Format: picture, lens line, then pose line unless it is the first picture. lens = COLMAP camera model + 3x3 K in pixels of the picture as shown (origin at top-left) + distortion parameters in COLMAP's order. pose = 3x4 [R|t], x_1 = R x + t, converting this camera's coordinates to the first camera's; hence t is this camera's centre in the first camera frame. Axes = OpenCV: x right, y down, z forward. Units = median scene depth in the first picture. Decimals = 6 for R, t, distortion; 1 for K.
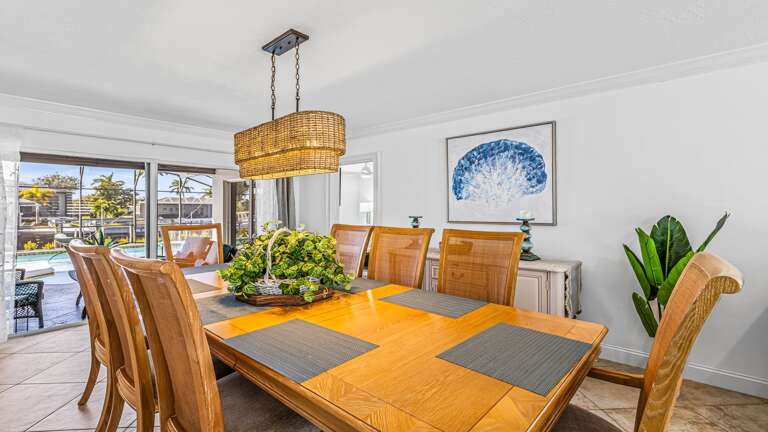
lens RADIAL K [[344.0, 0, 378.7], [0, 344.0, 211.1], [0, 0, 1]] dist [0.000239, 0.000007]
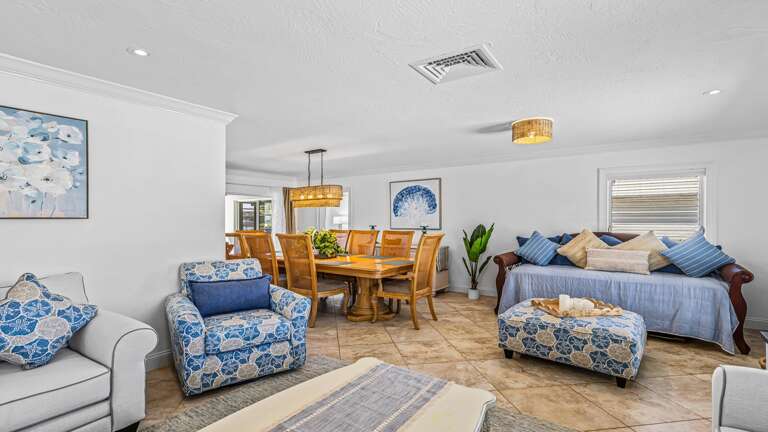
lens RADIAL K [[344.0, 0, 381.6], [0, 344.0, 218.8], [0, 0, 1]] dist [0.000239, 0.000007]
pose [[0.994092, 0.000835, 0.108536, -0.051497], [0.000498, 0.999925, -0.012255, 0.002631], [-0.108538, 0.012237, 0.994017, -0.949722]]
